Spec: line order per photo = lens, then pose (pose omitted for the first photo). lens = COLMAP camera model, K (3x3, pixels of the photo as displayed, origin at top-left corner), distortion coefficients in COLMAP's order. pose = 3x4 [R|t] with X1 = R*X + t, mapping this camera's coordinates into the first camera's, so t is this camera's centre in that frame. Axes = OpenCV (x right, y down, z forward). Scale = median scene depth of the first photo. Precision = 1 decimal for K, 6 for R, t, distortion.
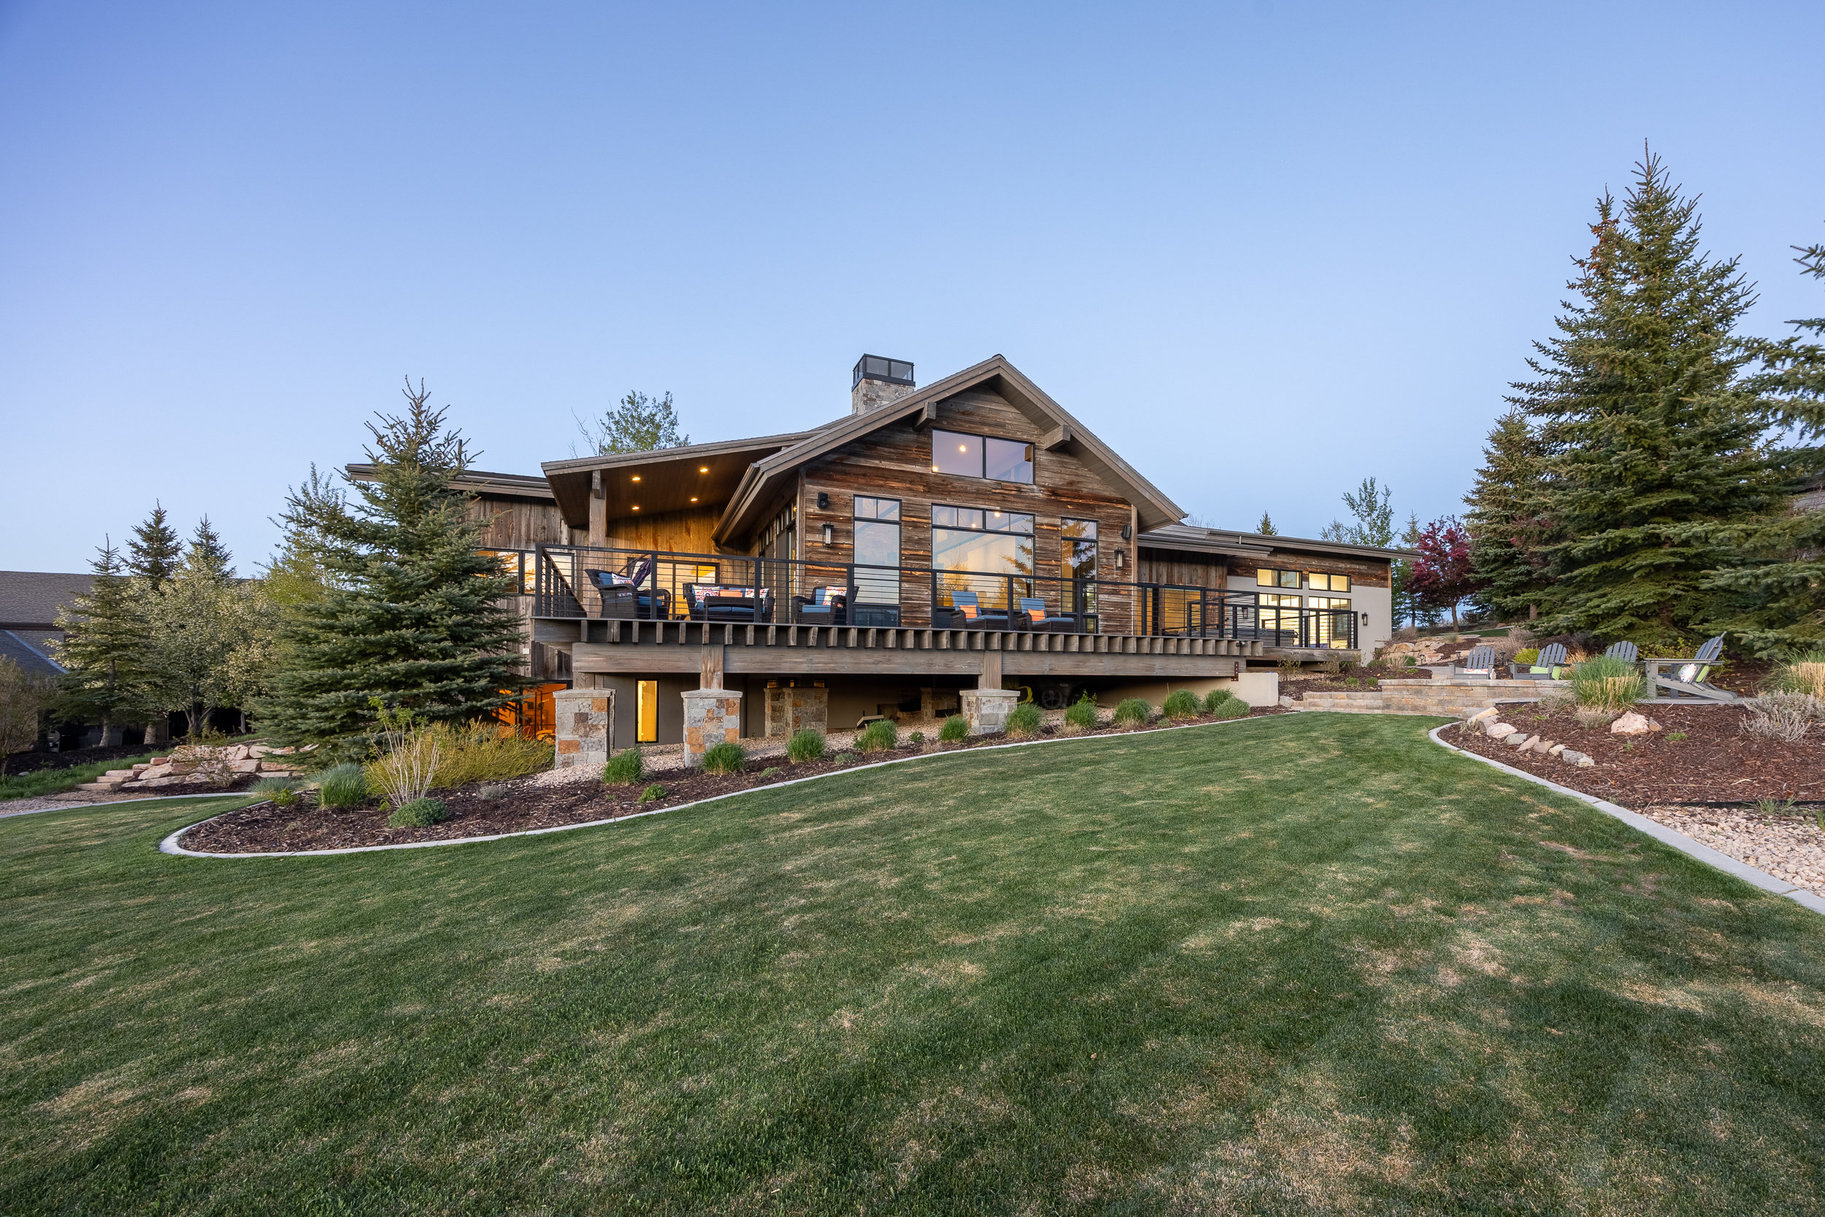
lens RADIAL K [[771.4, 0, 998.7], [0, 771.4, 675.0], [0, 0, 1]] dist [0.000080, -0.000139]
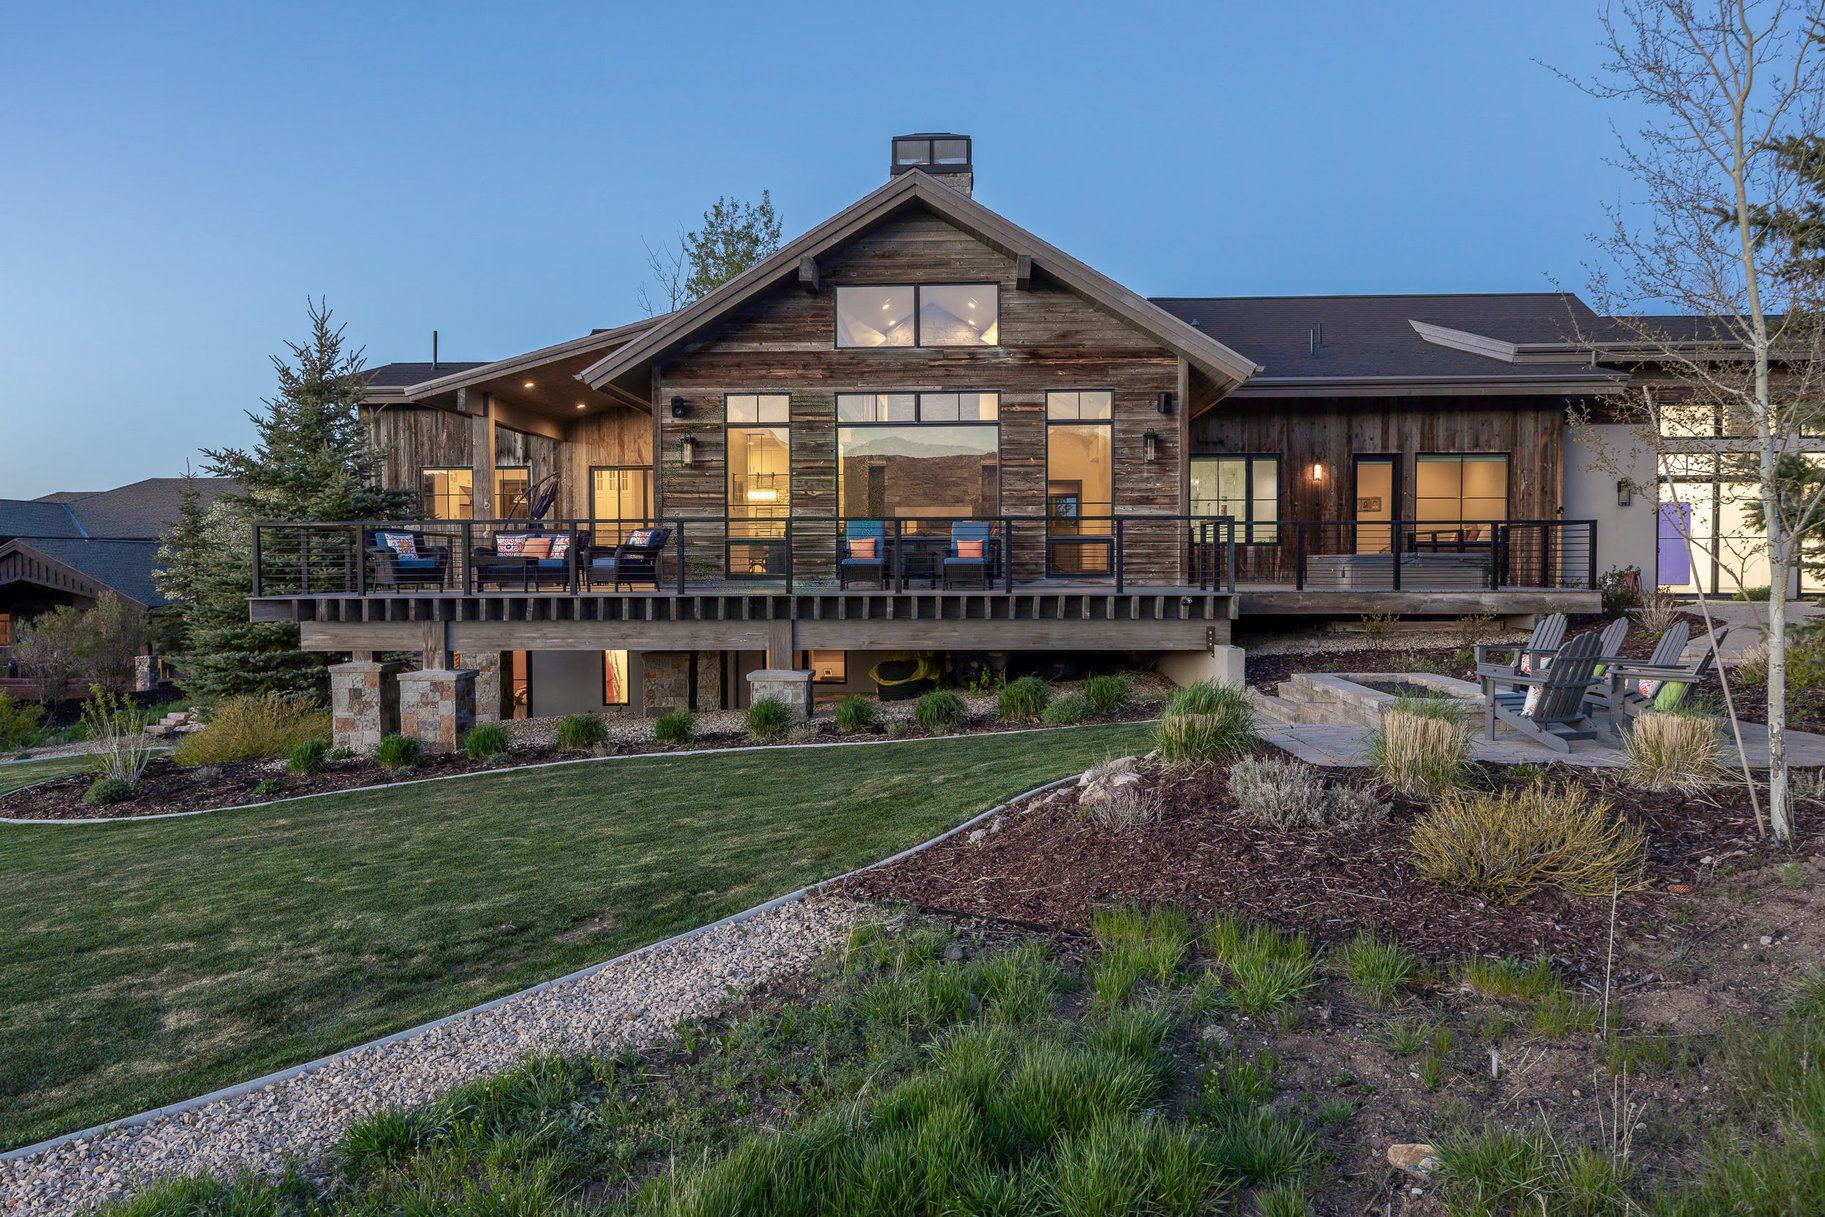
lens RADIAL K [[1377.7, 0, 902.7], [0, 1377.7, 610.7], [0, 0, 1]] dist [-0.000732, 0.003233]
pose [[0.878559, 0.007466, -0.477575, 0.568950], [0.010285, 0.999350, 0.034543, -0.065515], [0.477523, -0.035261, 0.877912, -0.085359]]
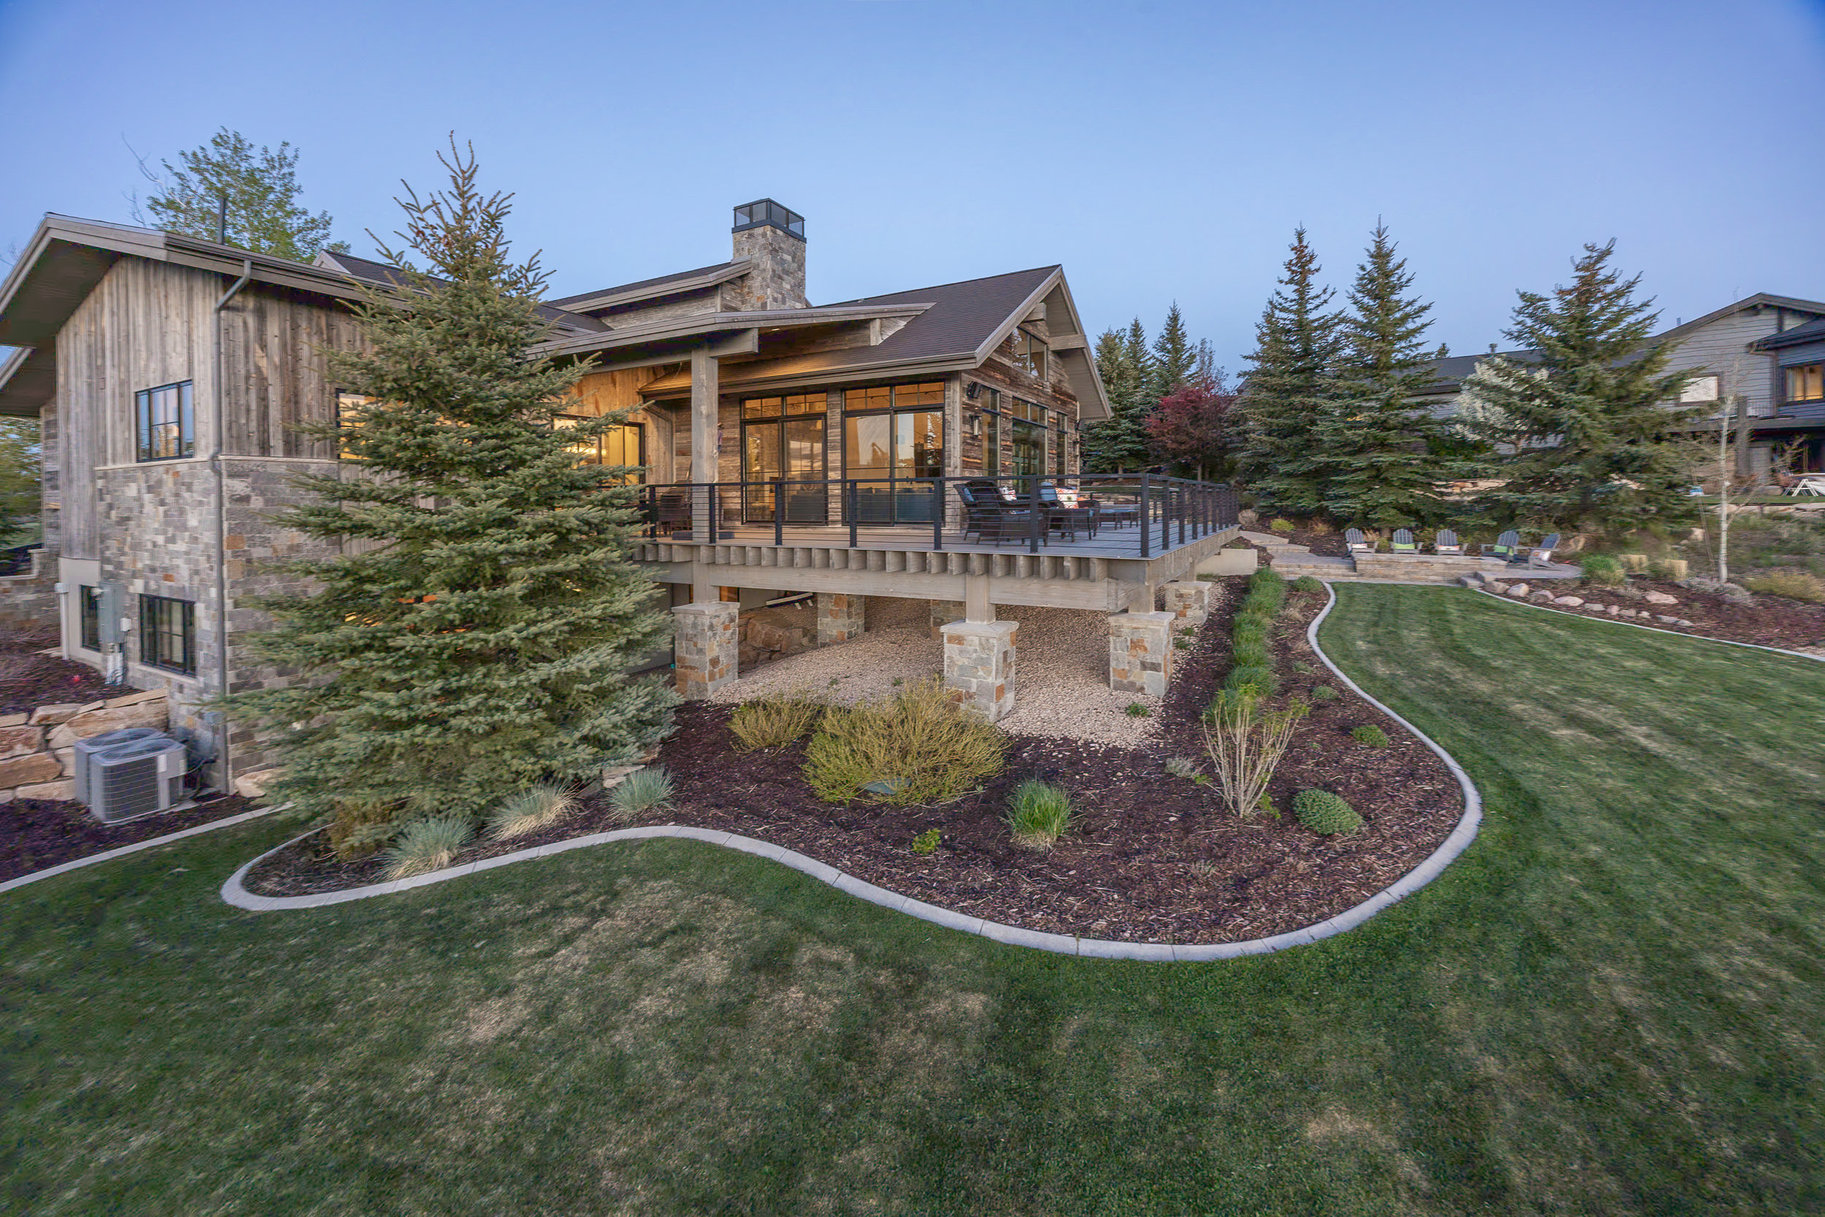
lens RADIAL K [[707.8, 0, 890.4], [0, 707.8, 521.2], [0, 0, 1]] dist [-0.000400, -0.000478]
pose [[0.823251, -0.023339, 0.567197, -0.756404], [0.004352, 0.999385, 0.034806, -0.088185], [-0.567660, -0.026186, 0.822846, 0.308573]]
